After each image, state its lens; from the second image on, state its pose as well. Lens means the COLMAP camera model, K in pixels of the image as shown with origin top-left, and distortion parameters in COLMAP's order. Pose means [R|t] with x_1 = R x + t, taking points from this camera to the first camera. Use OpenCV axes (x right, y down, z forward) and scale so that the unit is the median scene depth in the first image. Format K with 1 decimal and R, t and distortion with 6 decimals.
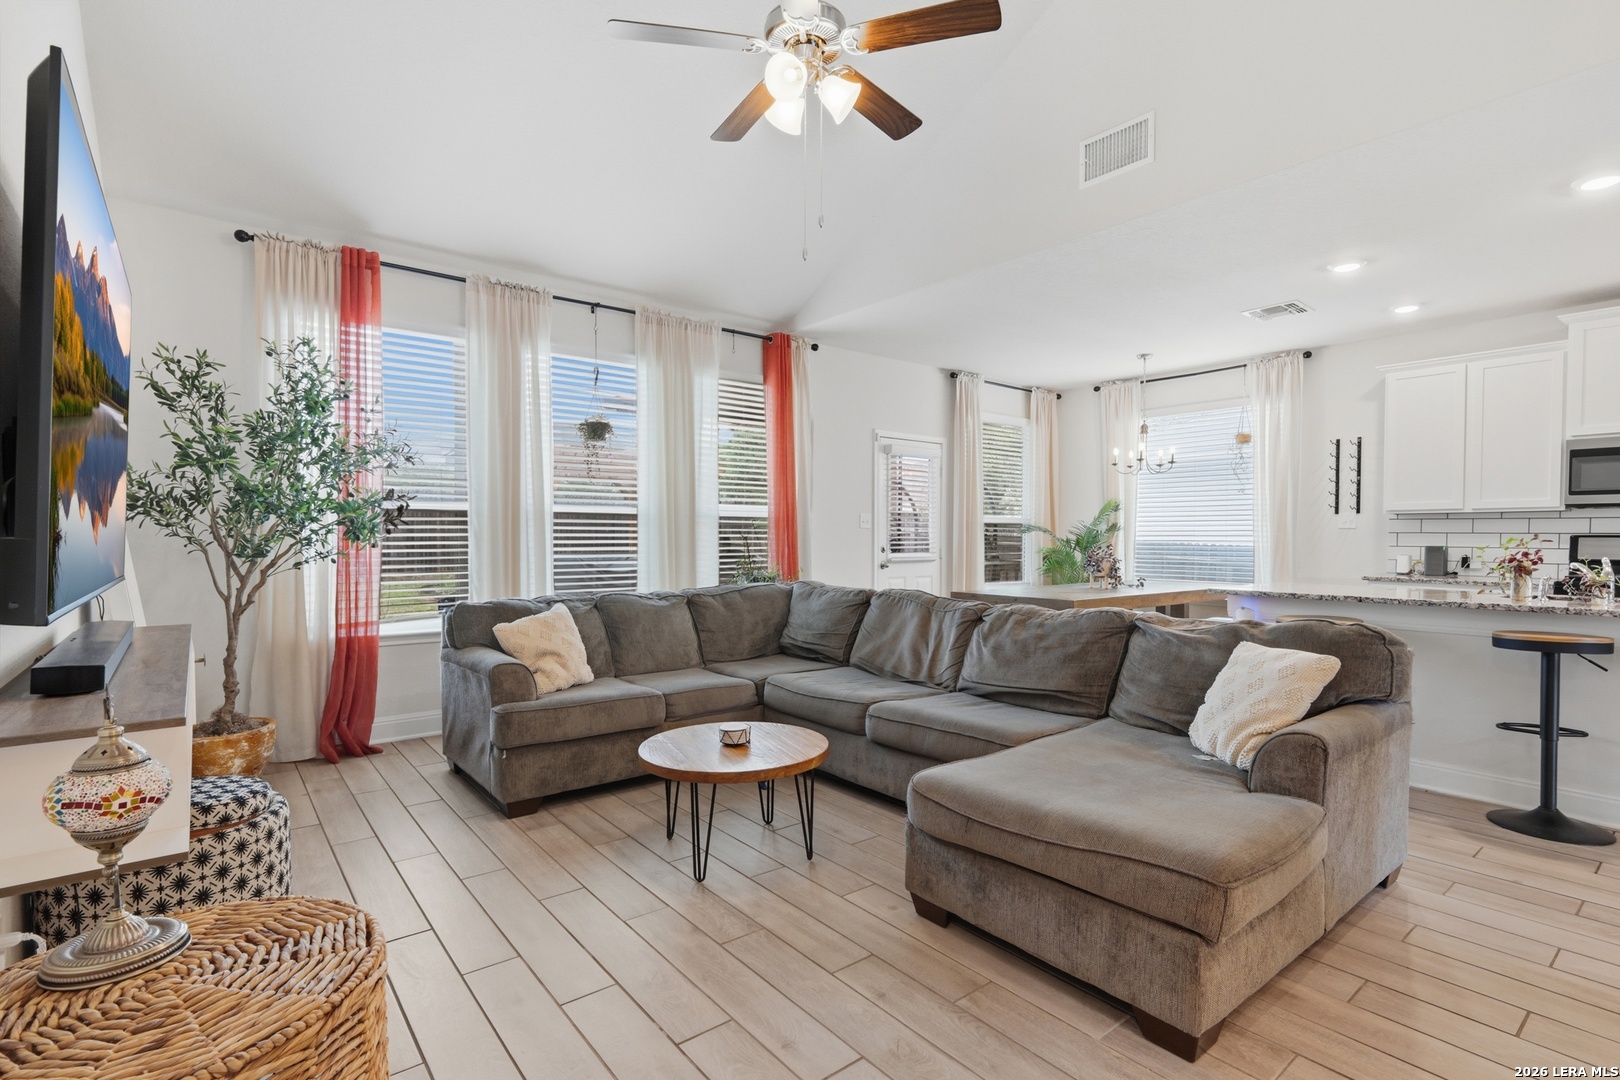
lens RADIAL K [[771.4, 0, 819.4], [0, 771.4, 554.8], [0, 0, 1]] dist [-0.001041, 0.000802]
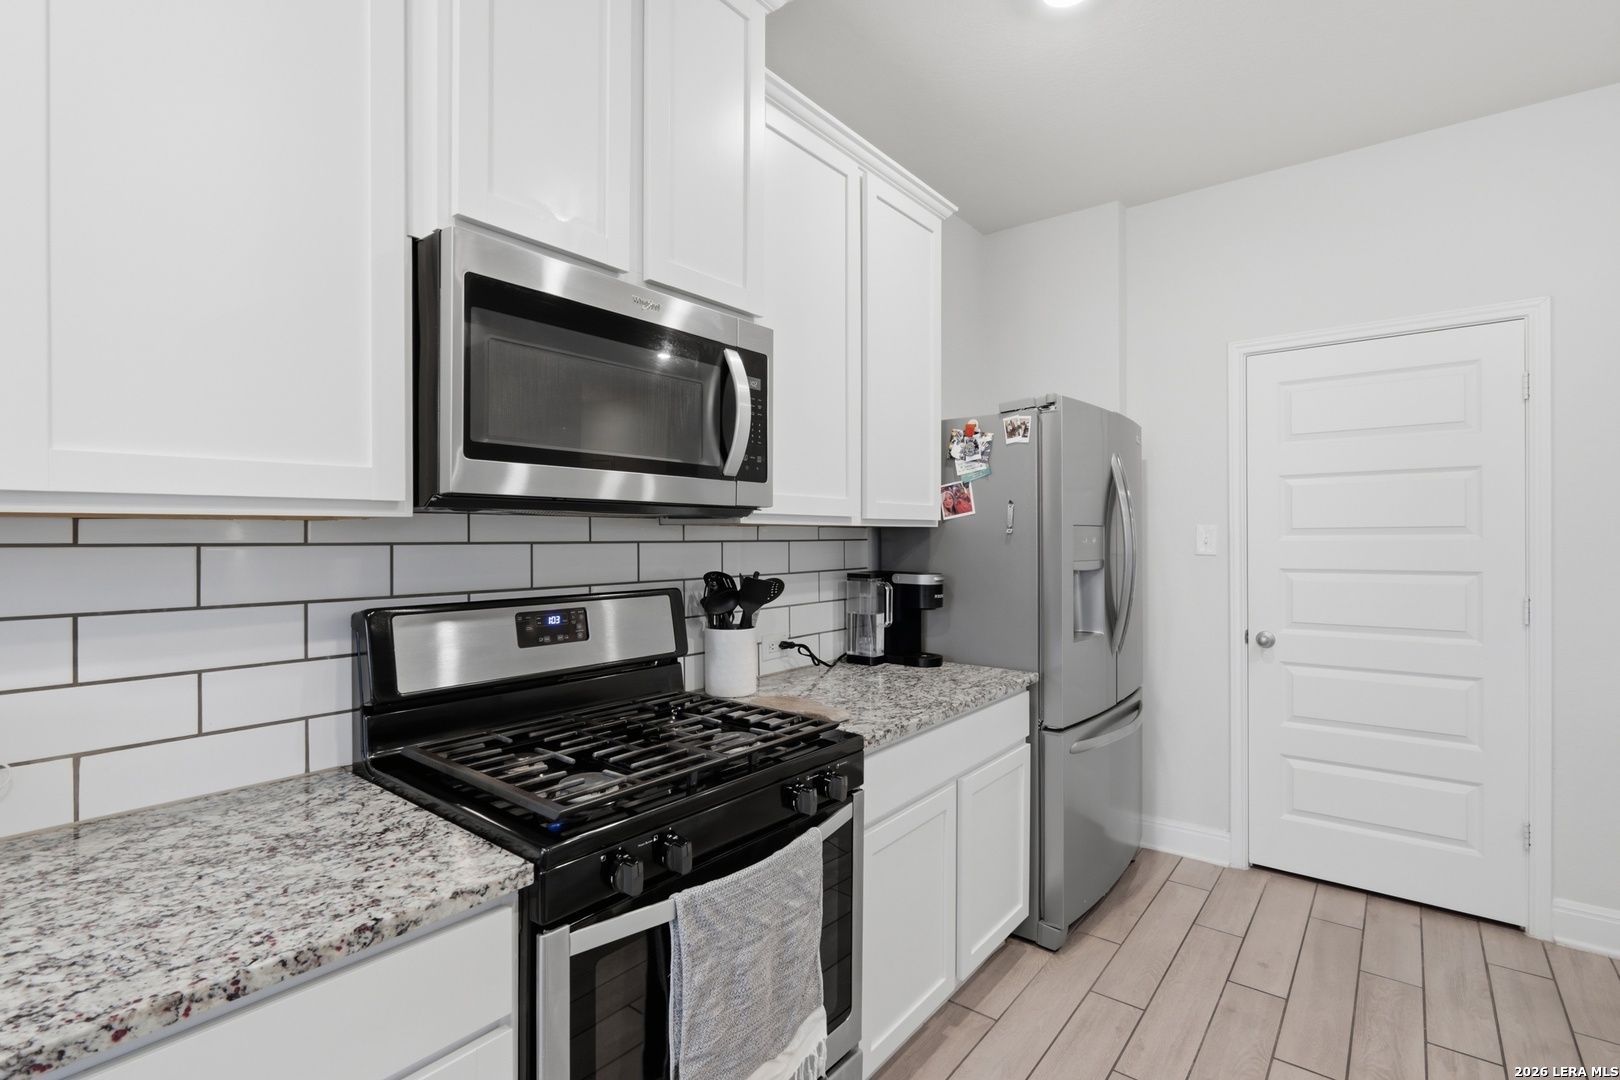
lens RADIAL K [[760.4, 0, 810.6], [0, 760.4, 539.7], [0, 0, 1]] dist [-0.005810, 0.001326]
pose [[-0.217658, -0.007815, 0.975994, 0.617269], [0.025324, 0.999586, 0.013651, -0.044583], [-0.975697, 0.027687, -0.217370, 0.818018]]
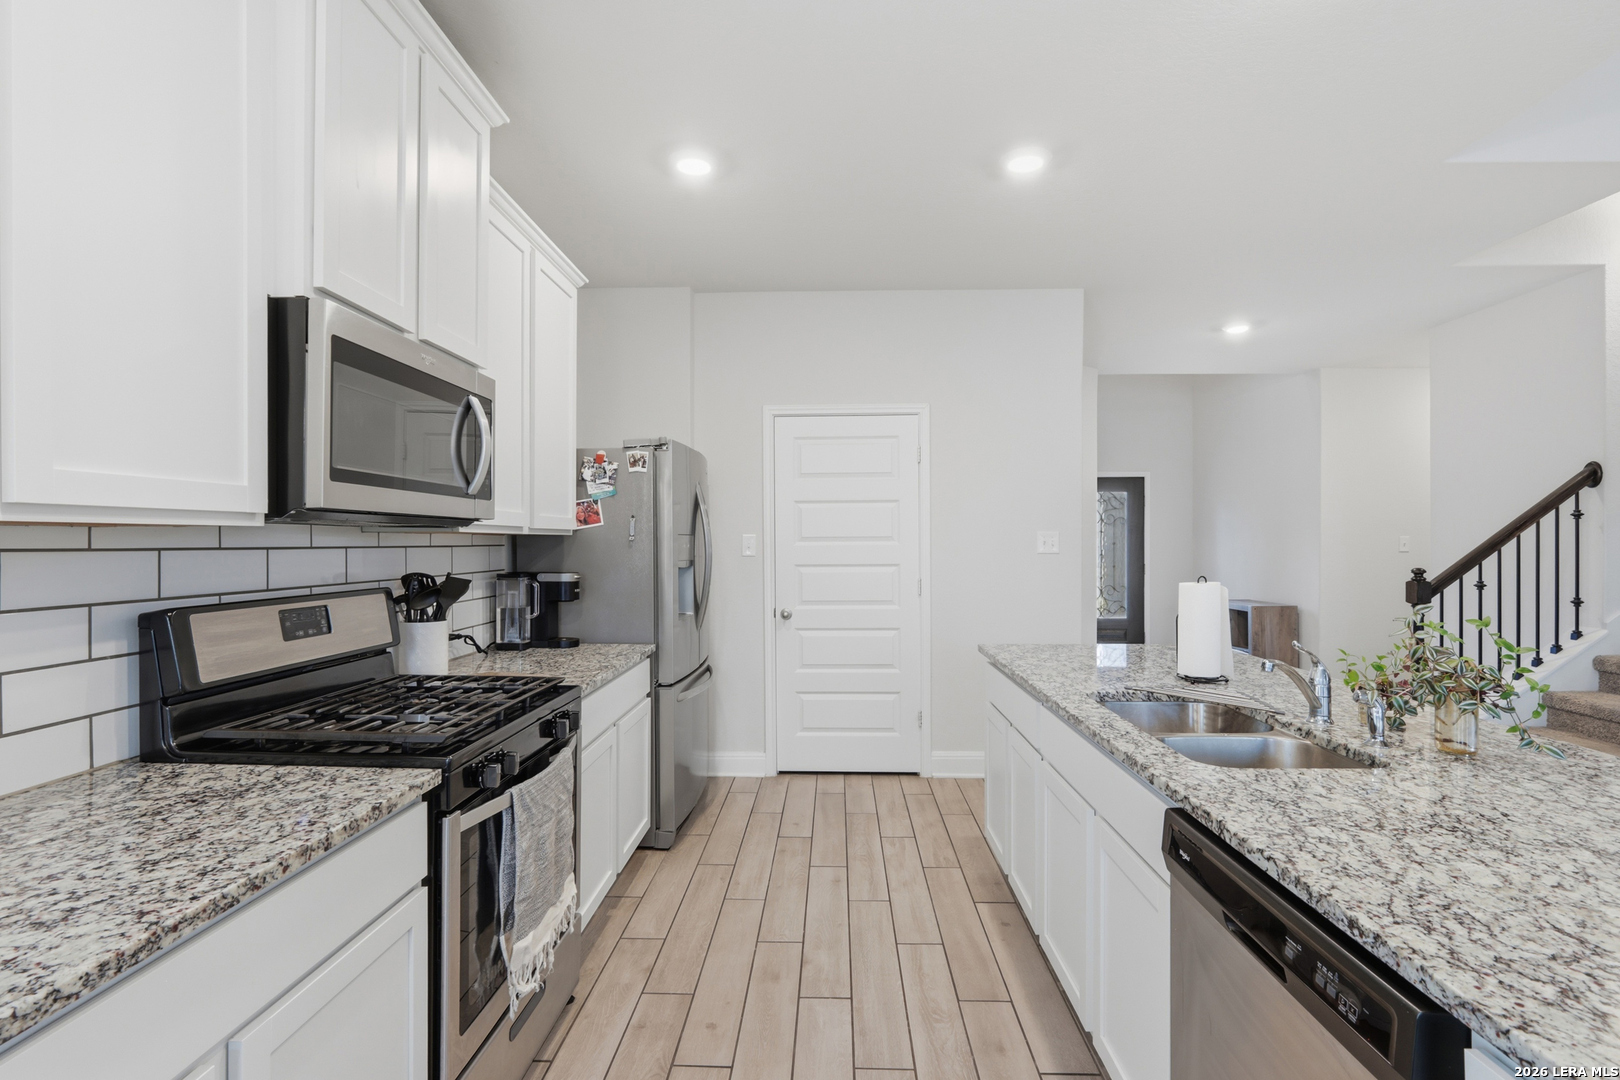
lens RADIAL K [[760.4, 0, 810.6], [0, 760.4, 539.7], [0, 0, 1]] dist [-0.005810, 0.001326]
pose [[-0.752914, -0.000829, 0.658119, 0.541730], [0.014793, 0.999725, 0.018184, -0.048272], [-0.657953, 0.023426, -0.752694, 0.953402]]
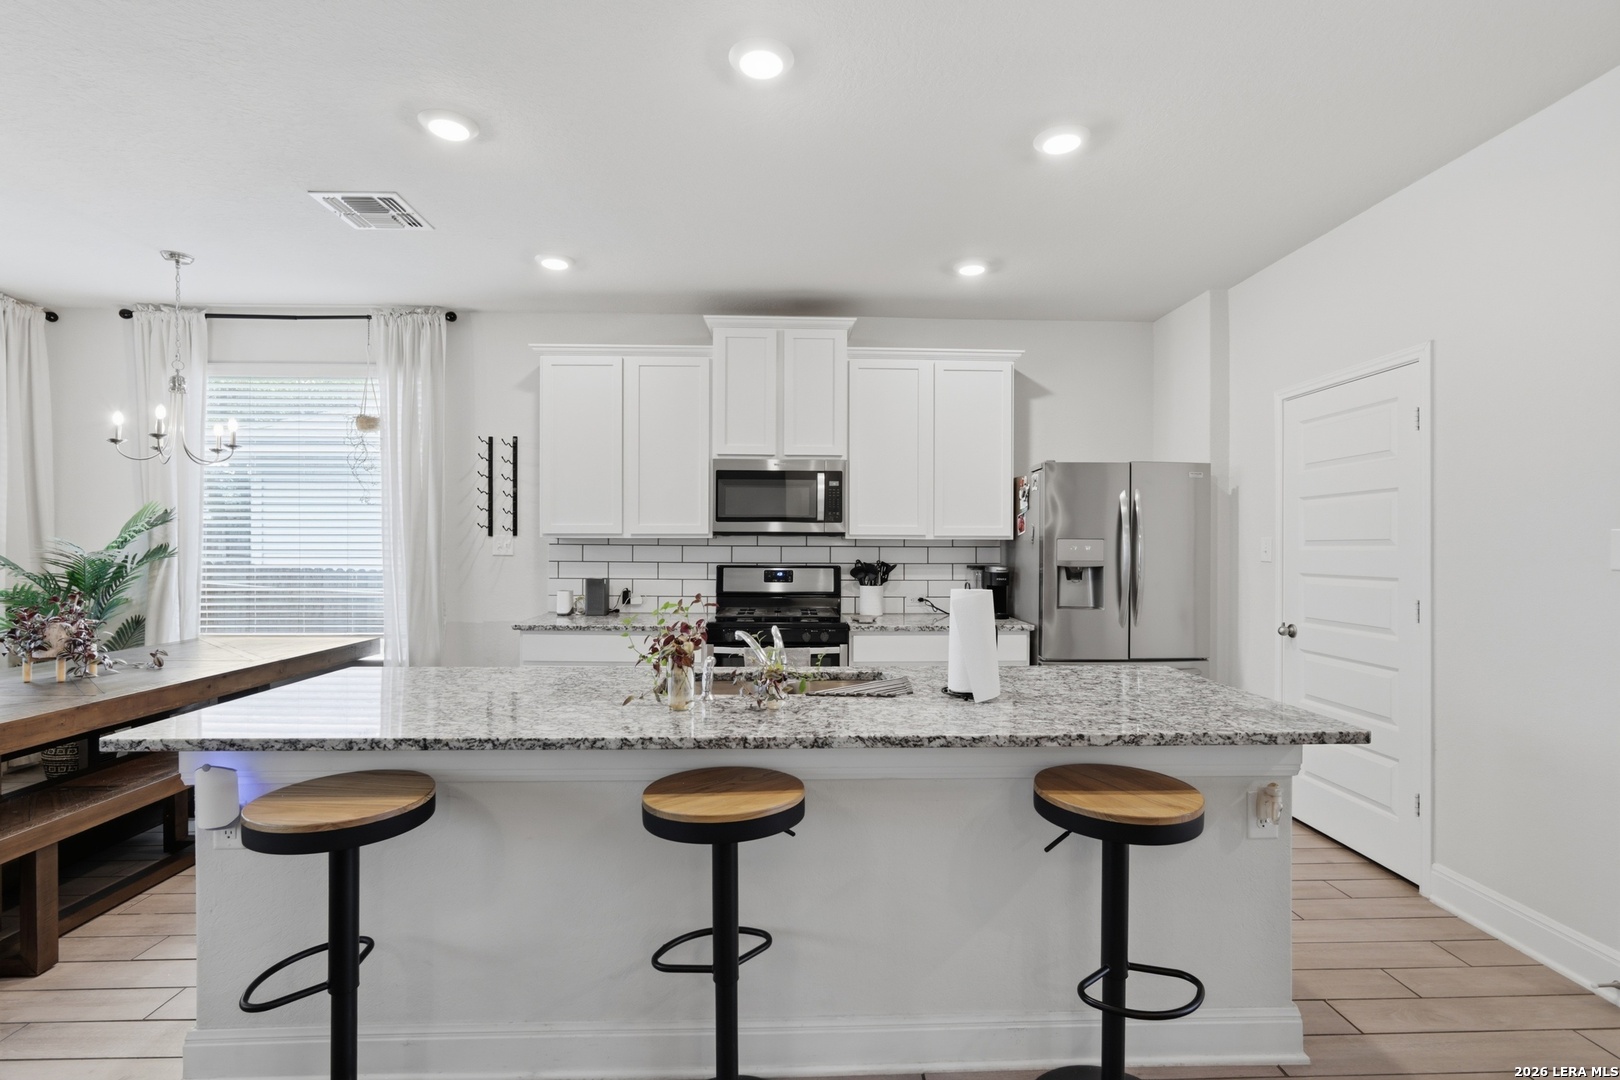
lens RADIAL K [[760.4, 0, 810.6], [0, 760.4, 539.7], [0, 0, 1]] dist [-0.005810, 0.001326]
pose [[0.607896, 0.002888, 0.794011, 0.301911], [0.018028, 0.999685, -0.017438, -0.034233], [-0.793812, 0.024915, 0.607653, 0.335582]]
